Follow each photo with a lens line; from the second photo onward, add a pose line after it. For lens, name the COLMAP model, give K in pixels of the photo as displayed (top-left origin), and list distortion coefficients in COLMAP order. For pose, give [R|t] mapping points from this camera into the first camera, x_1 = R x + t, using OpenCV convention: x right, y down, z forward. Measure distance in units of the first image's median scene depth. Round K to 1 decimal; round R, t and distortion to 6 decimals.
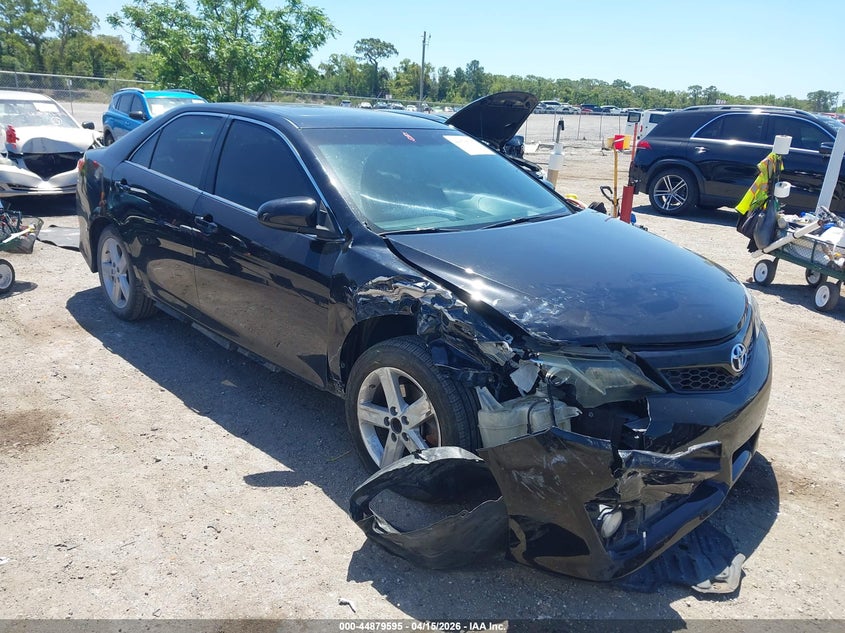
lens RADIAL K [[632.2, 0, 424.4], [0, 632.2, 317.1], [0, 0, 1]] dist [0.002446, -0.007988]
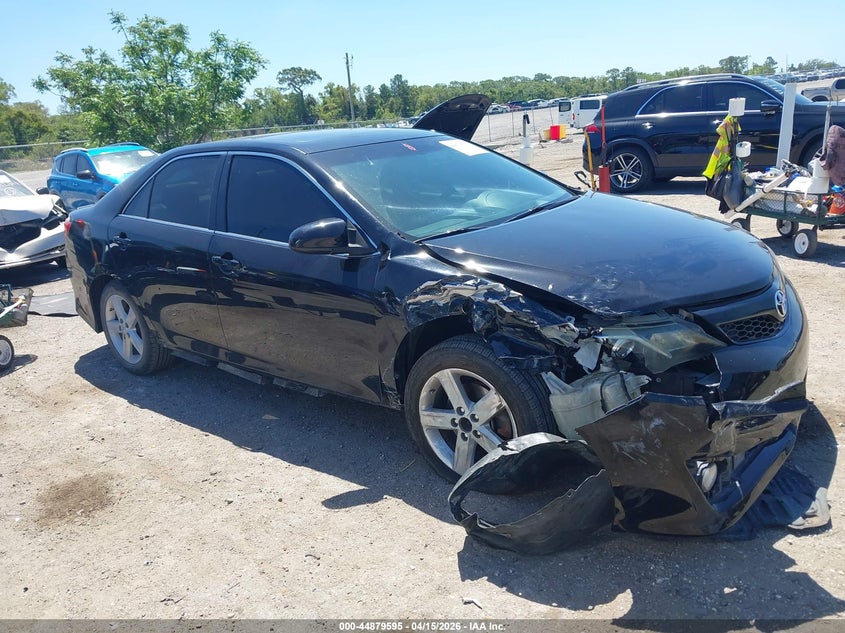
lens RADIAL K [[632.2, 0, 424.4], [0, 632.2, 317.1], [0, 0, 1]] dist [0.002446, -0.007988]
pose [[0.985396, -0.161276, 0.054624, -0.122012], [0.162410, 0.986577, -0.016969, 0.007091], [-0.051154, 0.025592, 0.998363, -0.009393]]
